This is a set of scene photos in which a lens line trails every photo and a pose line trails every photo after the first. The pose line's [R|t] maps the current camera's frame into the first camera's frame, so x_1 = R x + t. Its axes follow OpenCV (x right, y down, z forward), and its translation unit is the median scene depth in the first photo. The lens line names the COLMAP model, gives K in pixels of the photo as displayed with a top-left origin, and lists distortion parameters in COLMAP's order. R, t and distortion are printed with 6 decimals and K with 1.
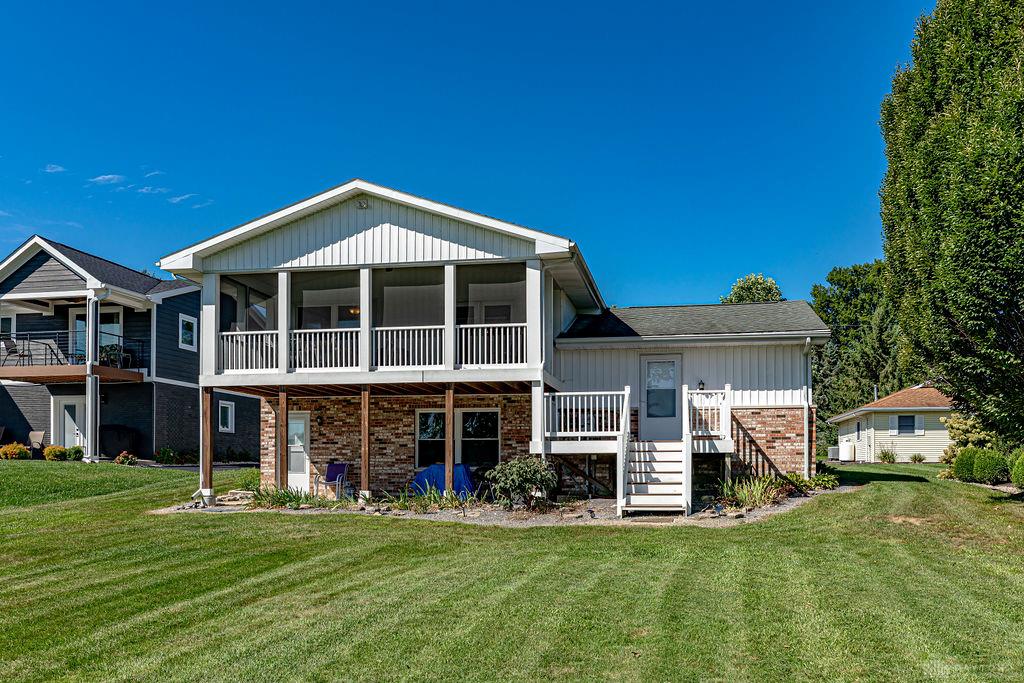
lens RADIAL K [[895.5, 0, 512.0], [0, 895.5, 341.5], [0, 0, 1]] dist [-0.006119, -0.001763]
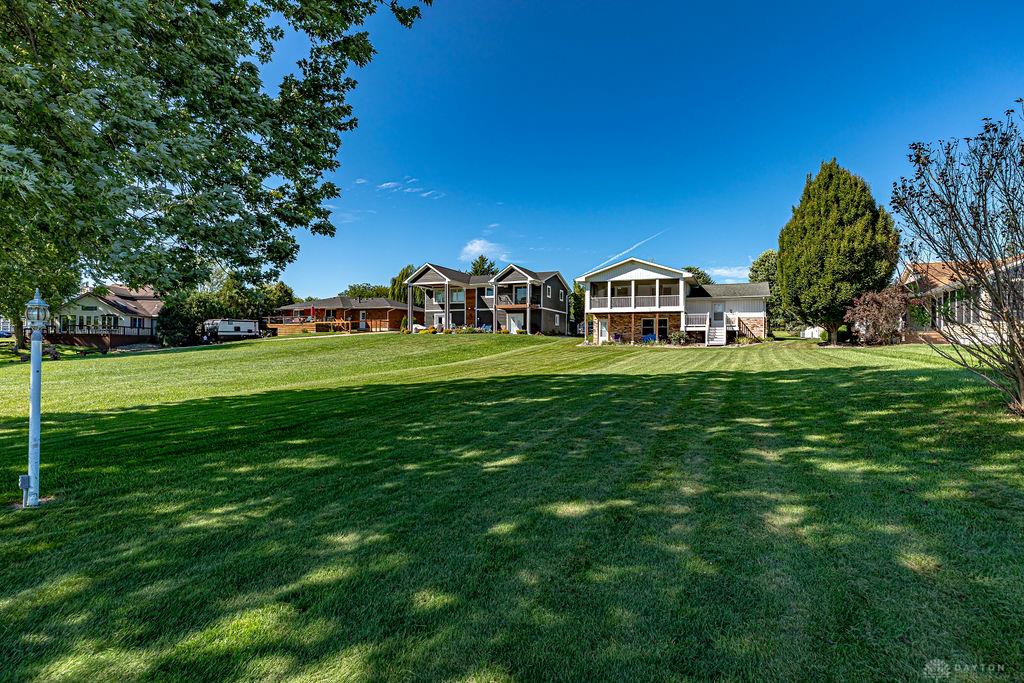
lens RADIAL K [[533.2, 0, 511.4], [0, 533.2, 323.4], [0, 0, 1]] dist [0.000200, -0.000009]
pose [[0.977673, -0.002562, -0.210118, -0.193277], [0.022730, 0.995348, 0.093626, -0.122956], [0.208901, -0.096311, 0.973183, -1.245836]]
